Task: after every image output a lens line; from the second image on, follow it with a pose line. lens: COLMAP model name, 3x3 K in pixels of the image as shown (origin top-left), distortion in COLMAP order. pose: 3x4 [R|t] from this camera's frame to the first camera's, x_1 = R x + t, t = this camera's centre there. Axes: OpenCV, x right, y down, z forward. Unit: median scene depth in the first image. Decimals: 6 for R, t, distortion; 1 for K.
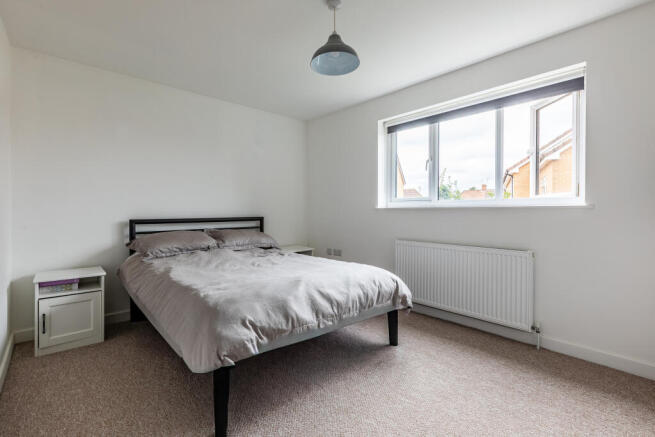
lens RADIAL K [[294.4, 0, 327.8], [0, 294.4, 215.9], [0, 0, 1]] dist [-0.000037, -0.000700]
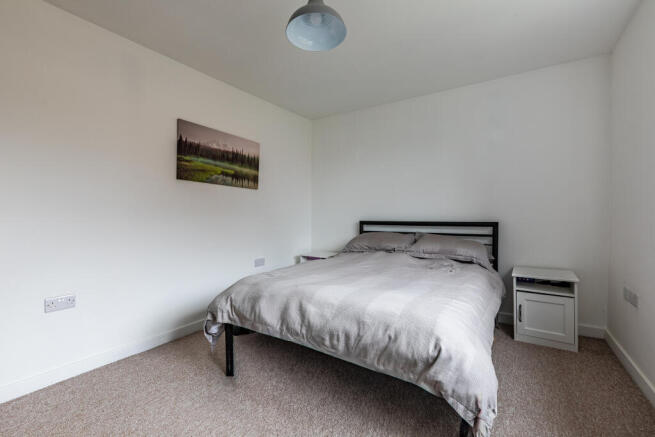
lens RADIAL K [[294.4, 0, 326.0], [0, 294.4, 216.9], [0, 0, 1]] dist [-0.000037, -0.000700]
pose [[0.241674, 0.010856, -0.970297, 0.541294], [-0.013397, 0.999879, 0.007850, -0.013334], [0.970265, 0.011102, 0.241790, 0.522321]]
